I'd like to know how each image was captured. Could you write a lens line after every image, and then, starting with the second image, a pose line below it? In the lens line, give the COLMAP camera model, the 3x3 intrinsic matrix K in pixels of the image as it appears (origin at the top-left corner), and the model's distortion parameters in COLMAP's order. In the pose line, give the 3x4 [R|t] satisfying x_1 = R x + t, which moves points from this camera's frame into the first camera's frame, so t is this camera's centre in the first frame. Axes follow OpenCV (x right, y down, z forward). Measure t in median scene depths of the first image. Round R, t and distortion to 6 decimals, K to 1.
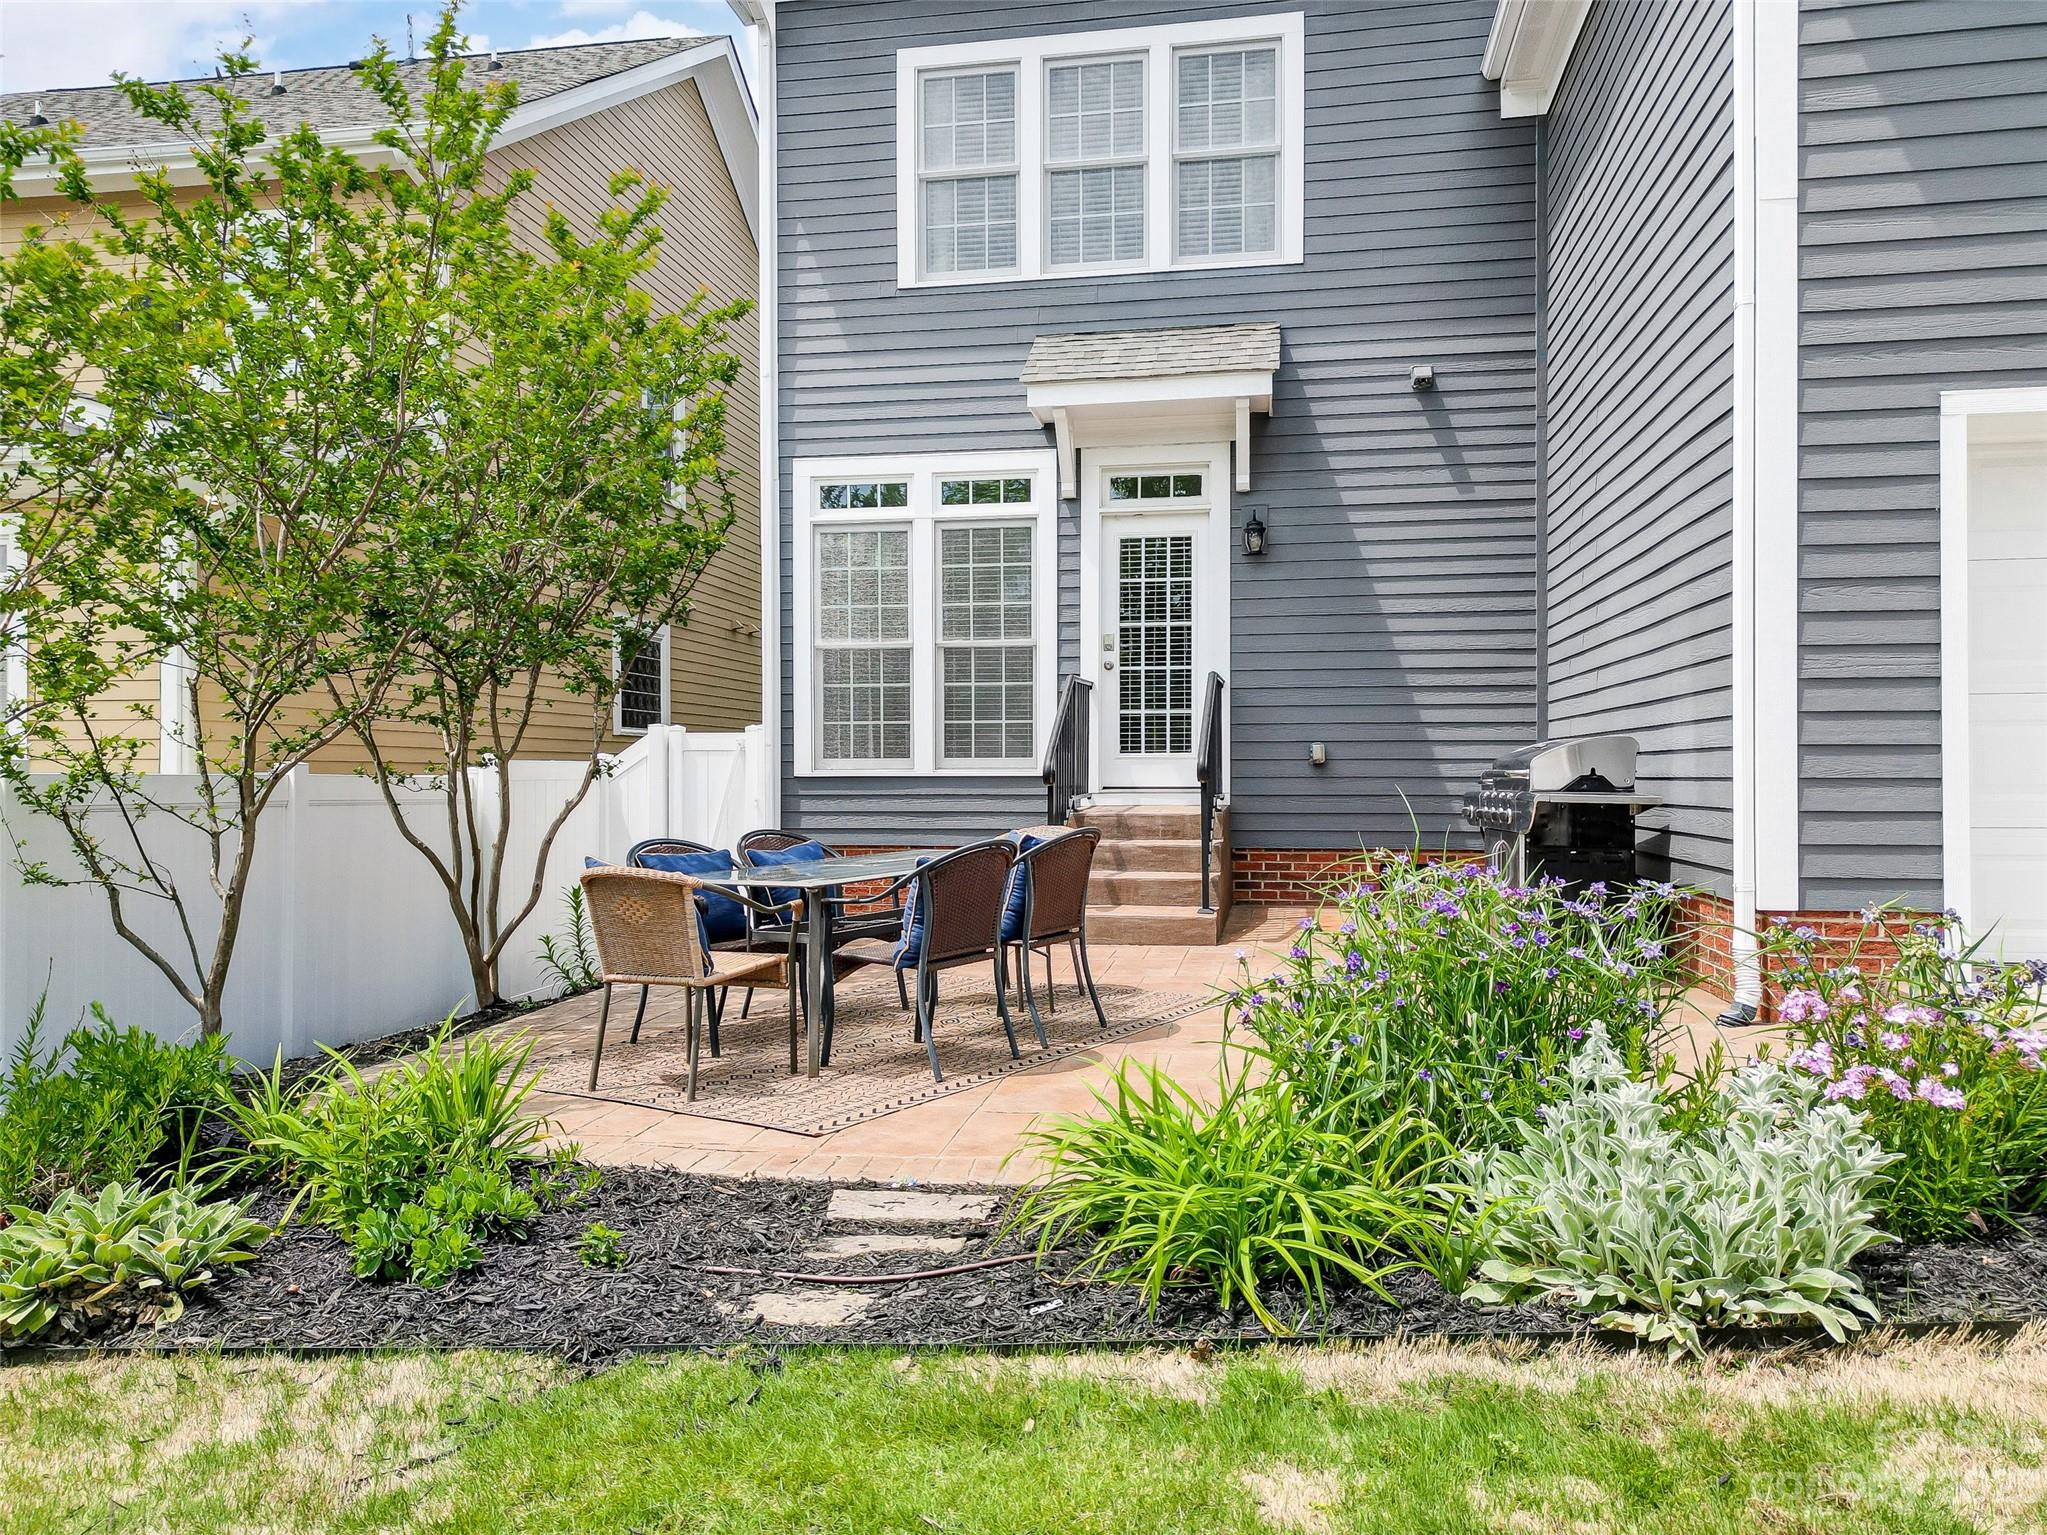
lens RADIAL K [[1429.1, 0, 1022.0], [0, 1429.1, 763.9], [0, 0, 1]] dist [0.051313, 0.000279]
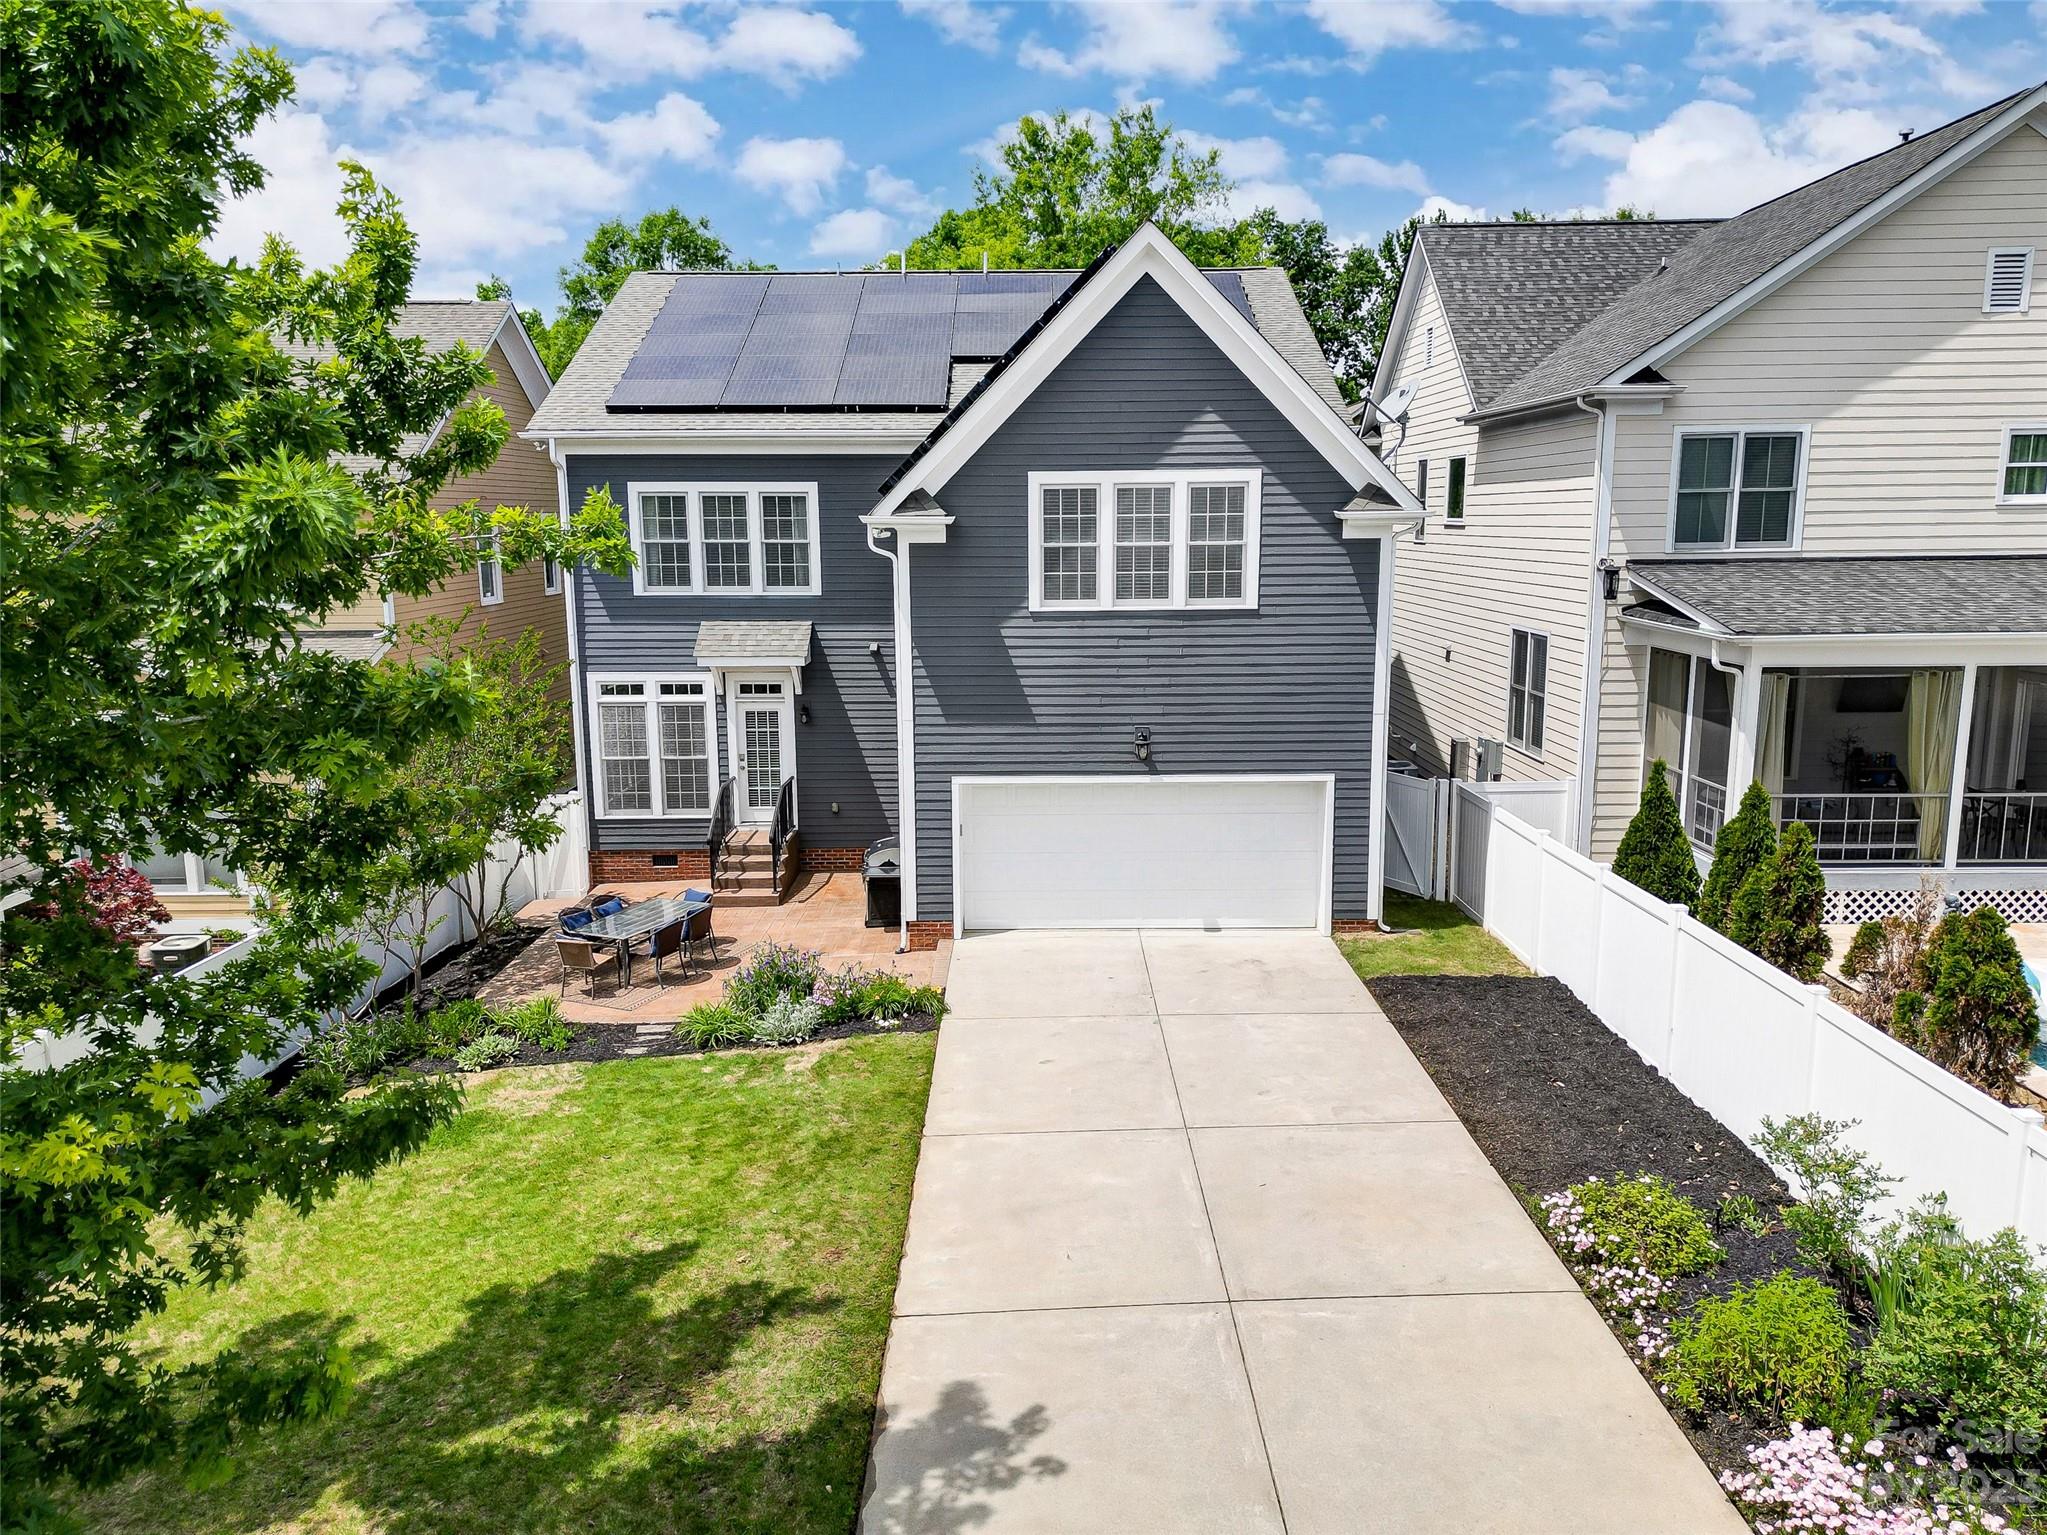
lens RADIAL K [[1429.1, 0, 1030.8], [0, 1429.1, 765.8], [0, 0, 1]] dist [0.051313, 0.000279]
pose [[0.984432, -0.030820, 0.173041, 0.118582], [-0.000190, 0.984320, 0.176391, -0.468560], [-0.175764, -0.173678, 0.968991, -1.239064]]
